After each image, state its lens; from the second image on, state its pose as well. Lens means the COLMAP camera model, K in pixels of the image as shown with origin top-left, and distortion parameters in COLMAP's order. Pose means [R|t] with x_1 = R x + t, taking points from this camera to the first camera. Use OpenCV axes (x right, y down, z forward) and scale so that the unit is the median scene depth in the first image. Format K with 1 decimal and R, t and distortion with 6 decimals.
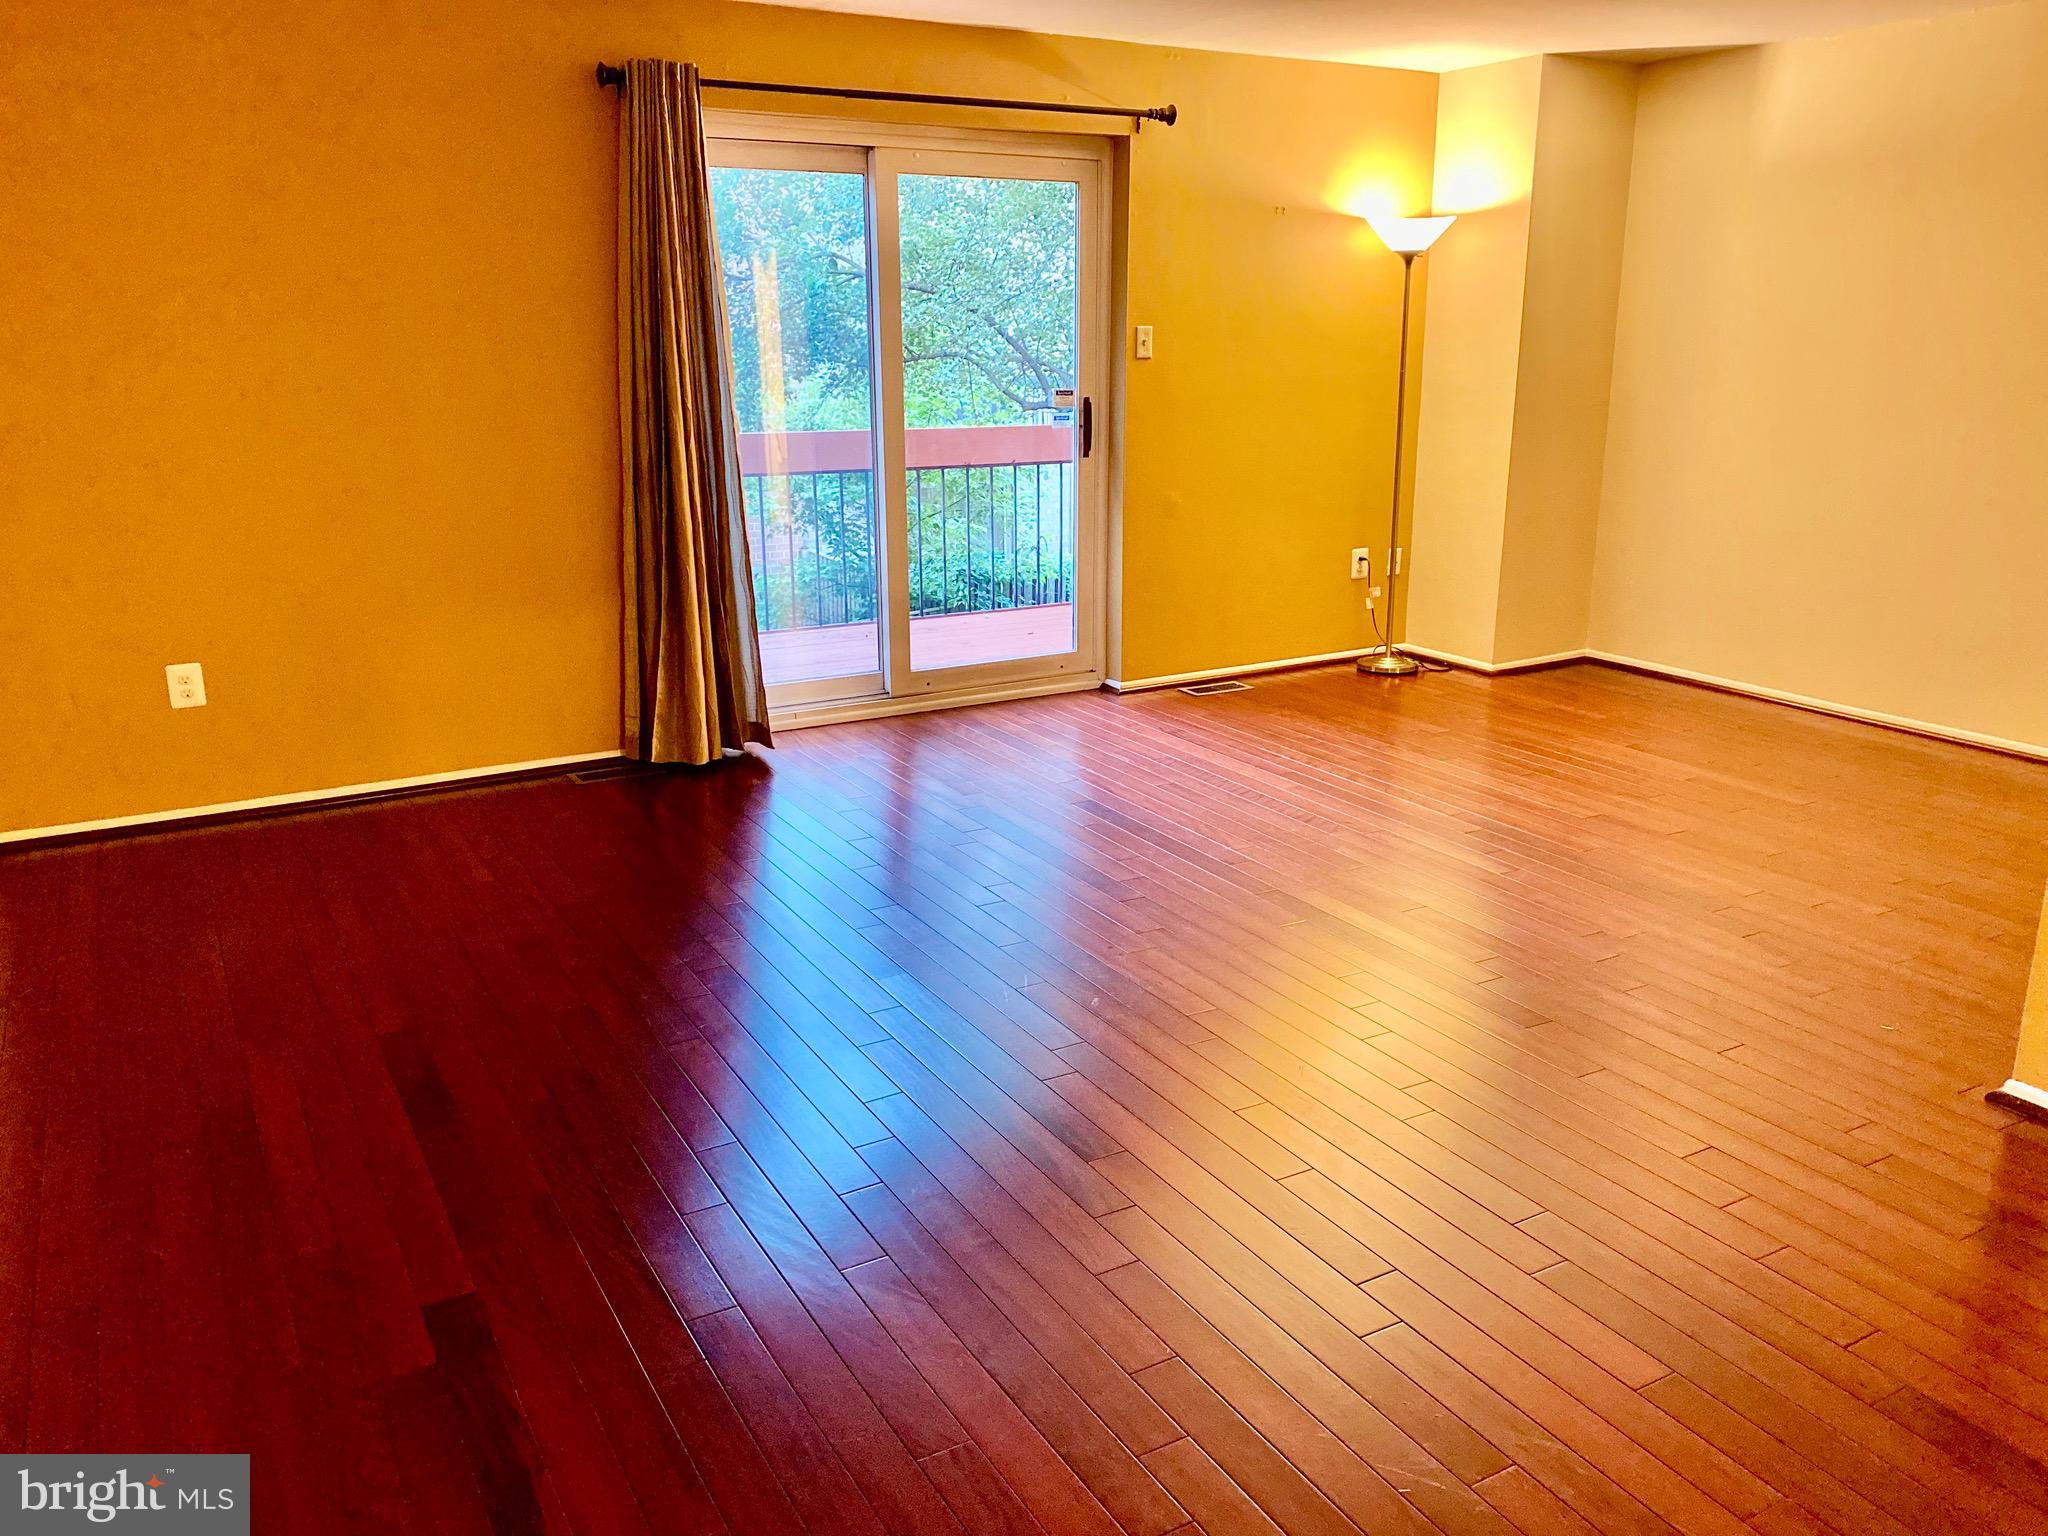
lens RADIAL K [[1578.2, 0, 1024.0], [0, 1578.2, 768.0], [0, 0, 1]] dist [0.056927, -0.006560]
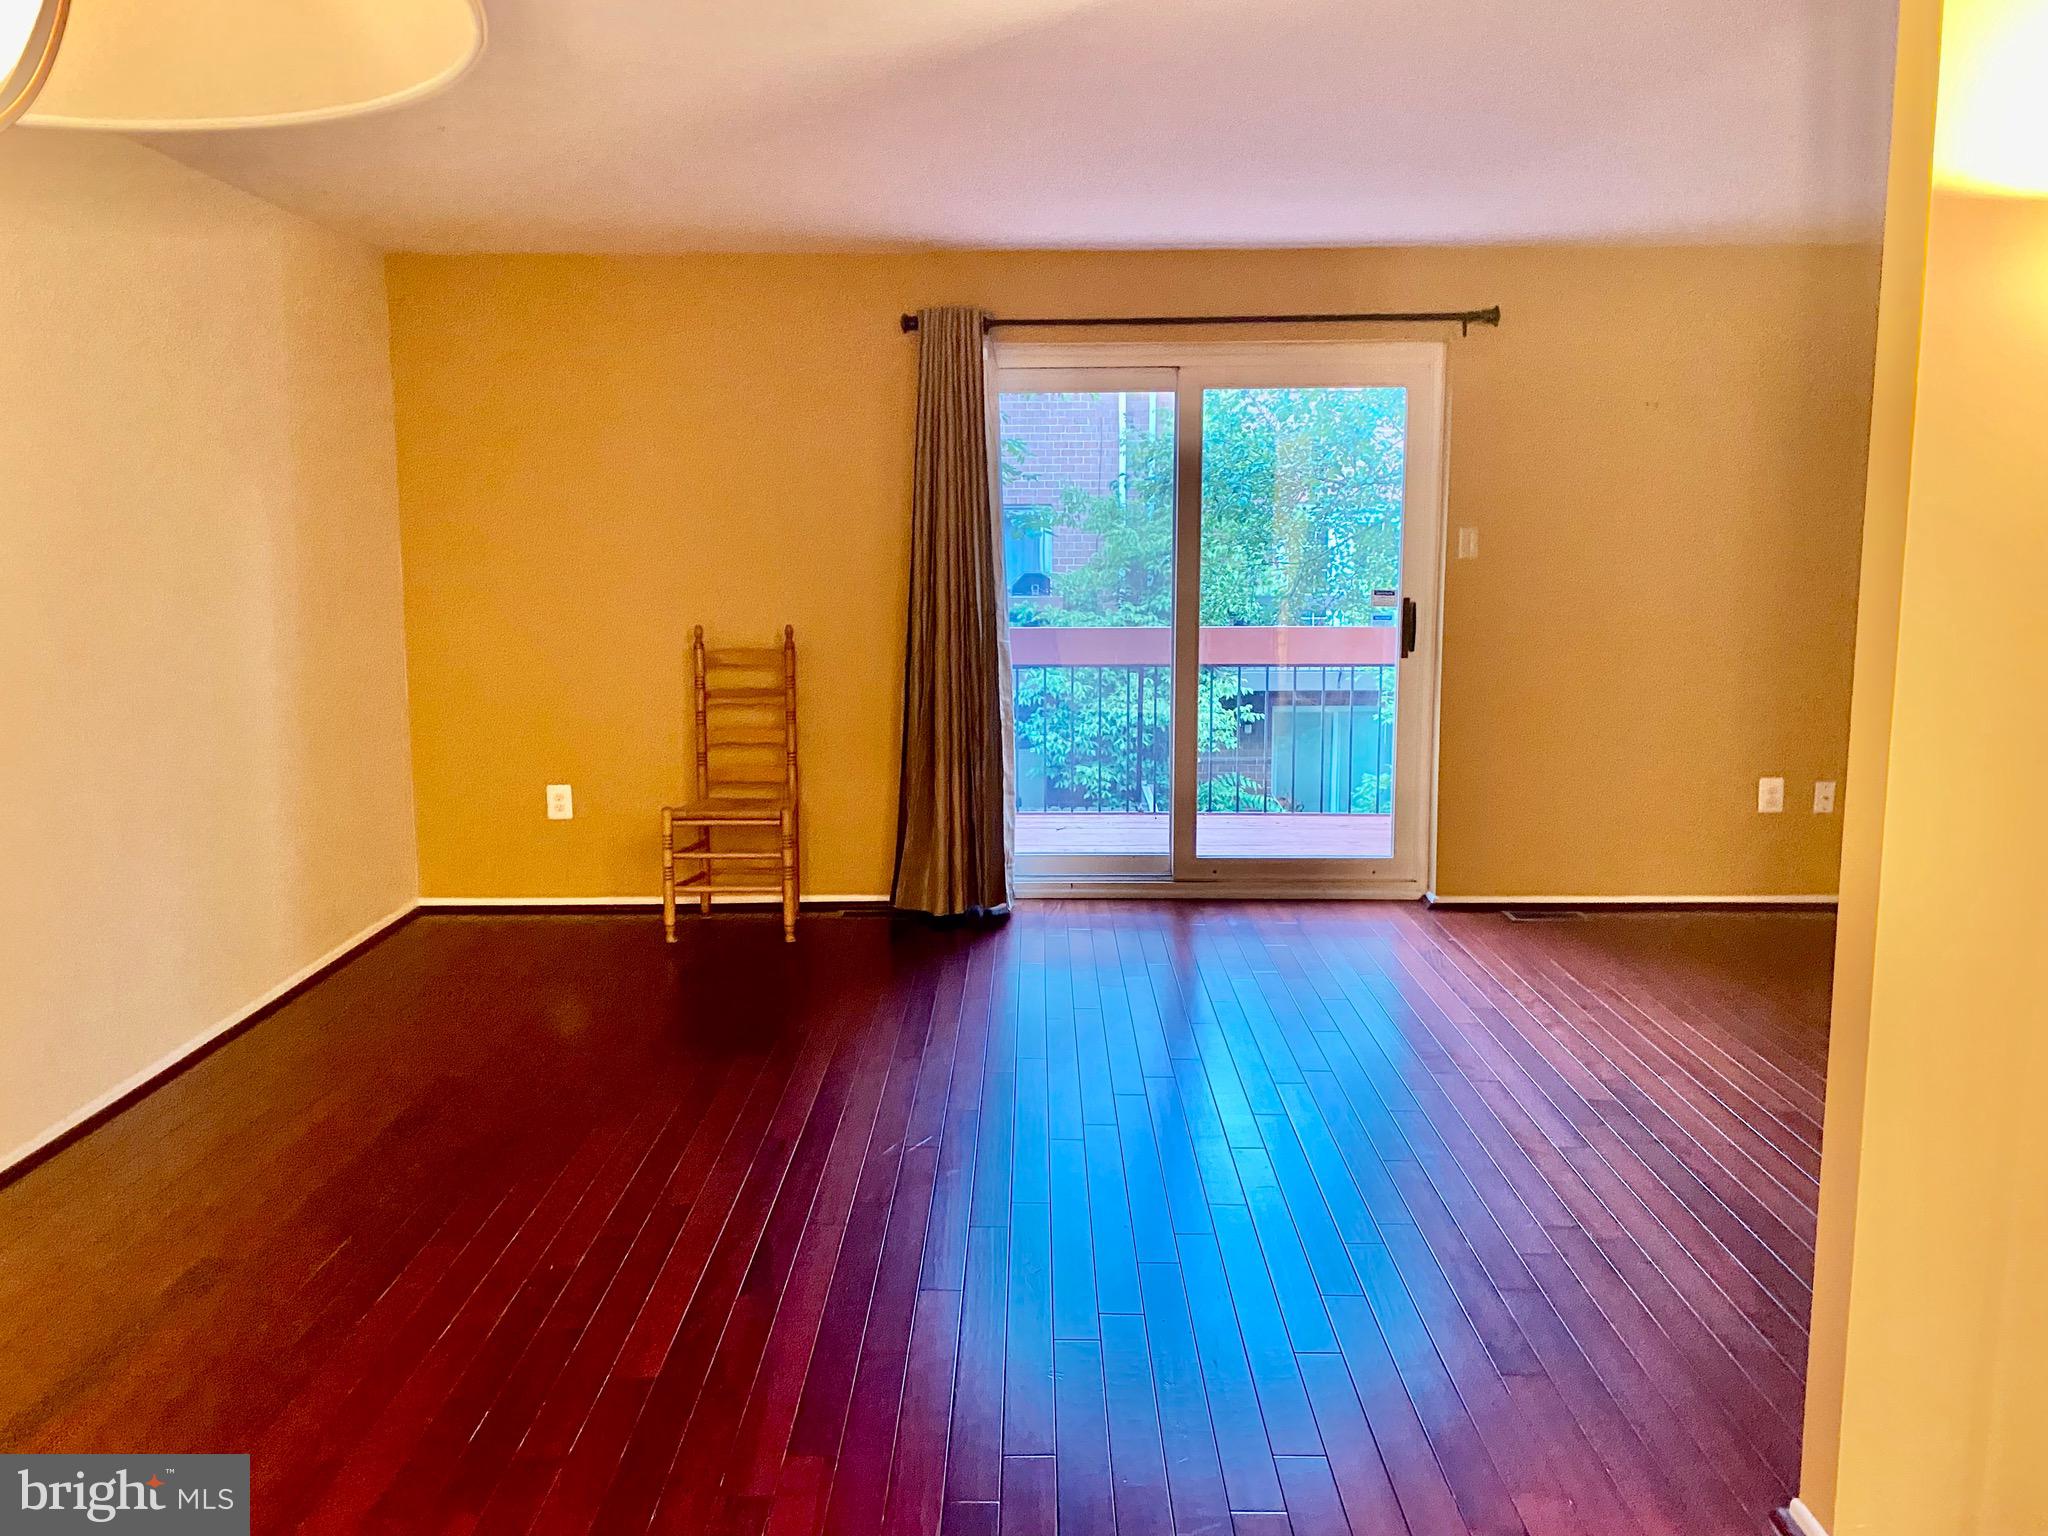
lens RADIAL K [[1578.2, 0, 1024.0], [0, 1578.2, 768.0], [0, 0, 1]] dist [0.056927, -0.006560]
pose [[0.863311, 0.078319, -0.498559, 0.361380], [-0.137462, 0.987025, -0.082979, -0.020016], [0.485591, 0.140170, 0.862875, 0.068102]]
